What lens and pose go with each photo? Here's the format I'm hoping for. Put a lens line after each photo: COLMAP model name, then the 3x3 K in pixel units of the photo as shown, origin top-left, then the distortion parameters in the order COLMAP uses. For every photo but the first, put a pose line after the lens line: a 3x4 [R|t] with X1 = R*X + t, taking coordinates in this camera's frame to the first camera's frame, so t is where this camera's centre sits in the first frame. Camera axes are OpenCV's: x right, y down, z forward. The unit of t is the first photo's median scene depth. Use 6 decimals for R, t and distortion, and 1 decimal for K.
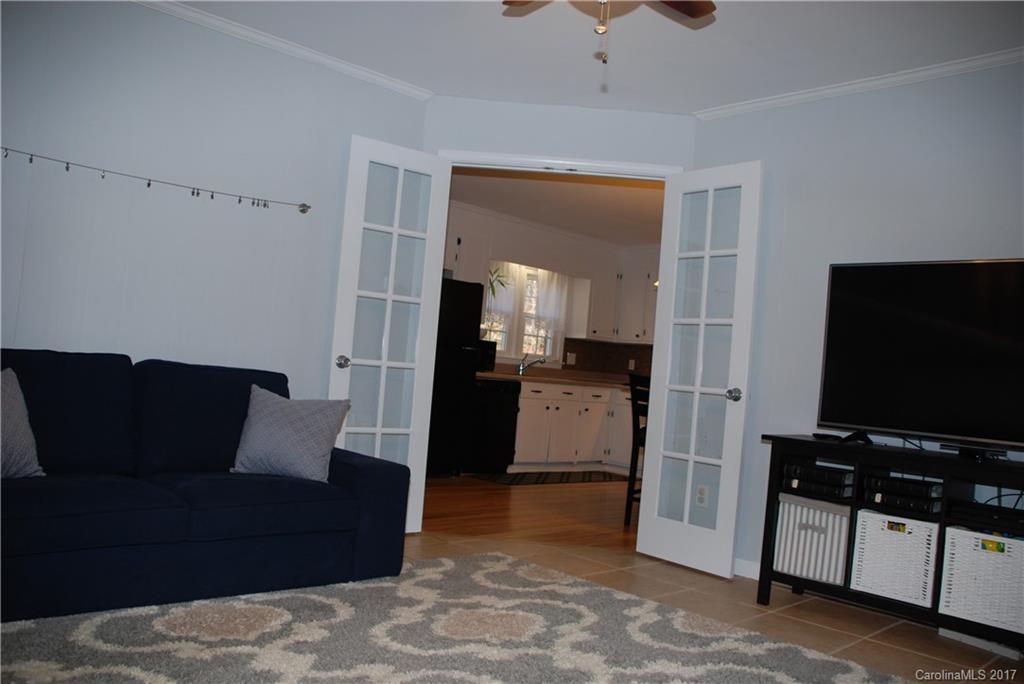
lens RADIAL K [[790.6, 0, 512.0], [0, 790.6, 342.0], [0, 0, 1]] dist [-0.133249, 0.006563]
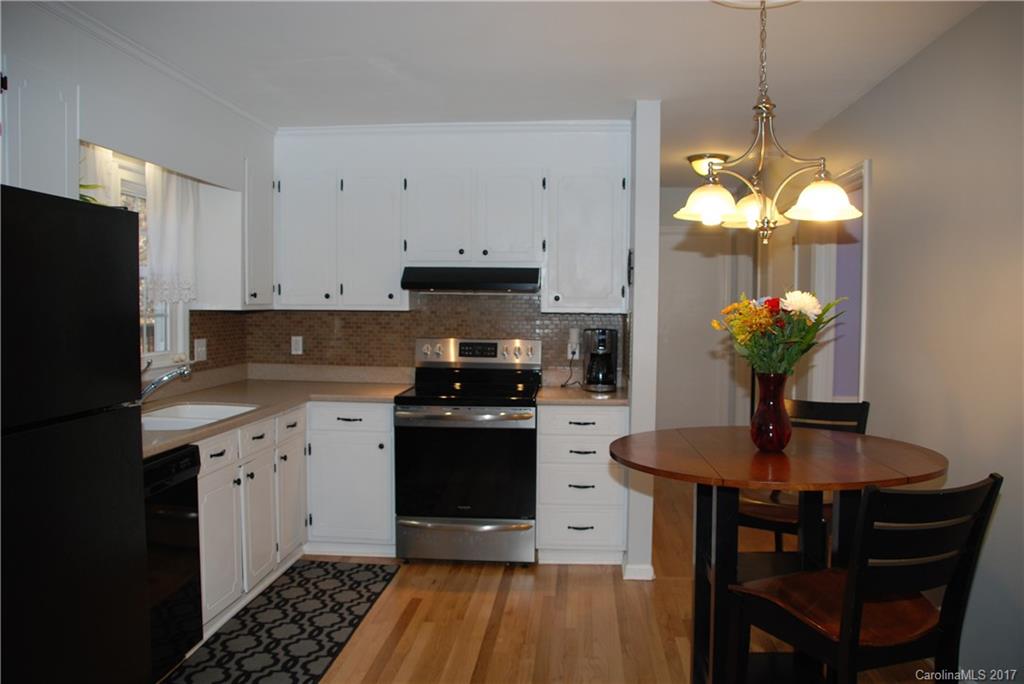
lens RADIAL K [[790.6, 0, 512.0], [0, 790.6, 342.0], [0, 0, 1]] dist [-0.133249, 0.006563]
pose [[0.726988, -0.115779, 0.676819, -0.122972], [0.033775, 0.990519, 0.133162, -0.046188], [-0.685819, -0.073947, 0.724005, 0.543004]]
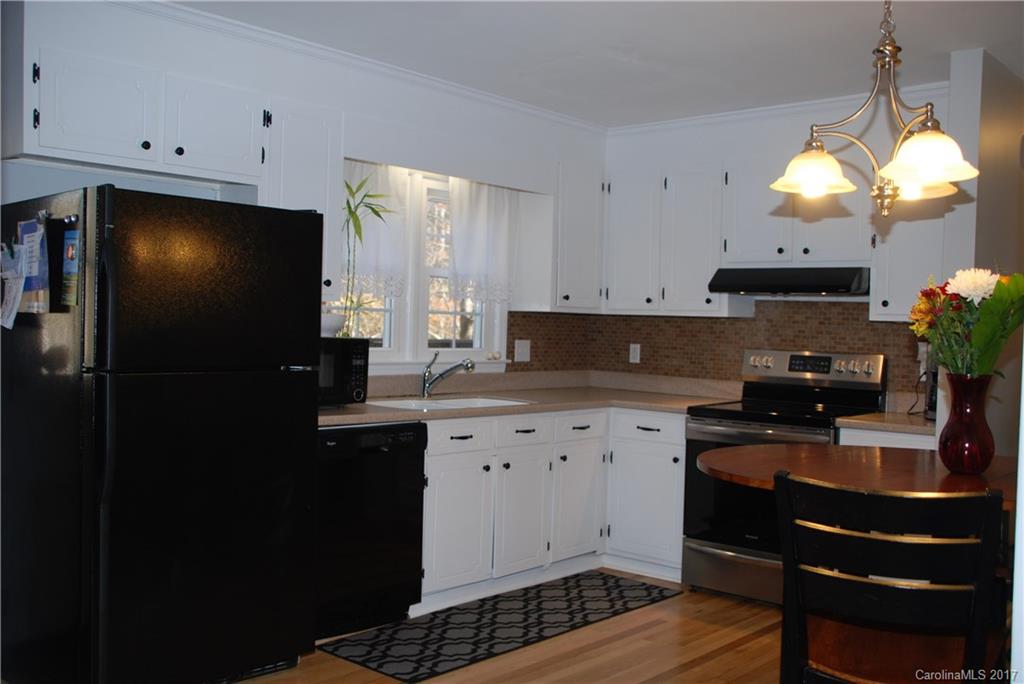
lens RADIAL K [[942.2, 0, 512.0], [0, 942.2, 342.0], [0, 0, 1]] dist [-0.160499, -0.000143]
pose [[0.993774, -0.061231, 0.093083, 0.011714], [0.055877, 0.996688, 0.059084, -0.023086], [-0.096393, -0.053515, 0.993904, 0.414162]]
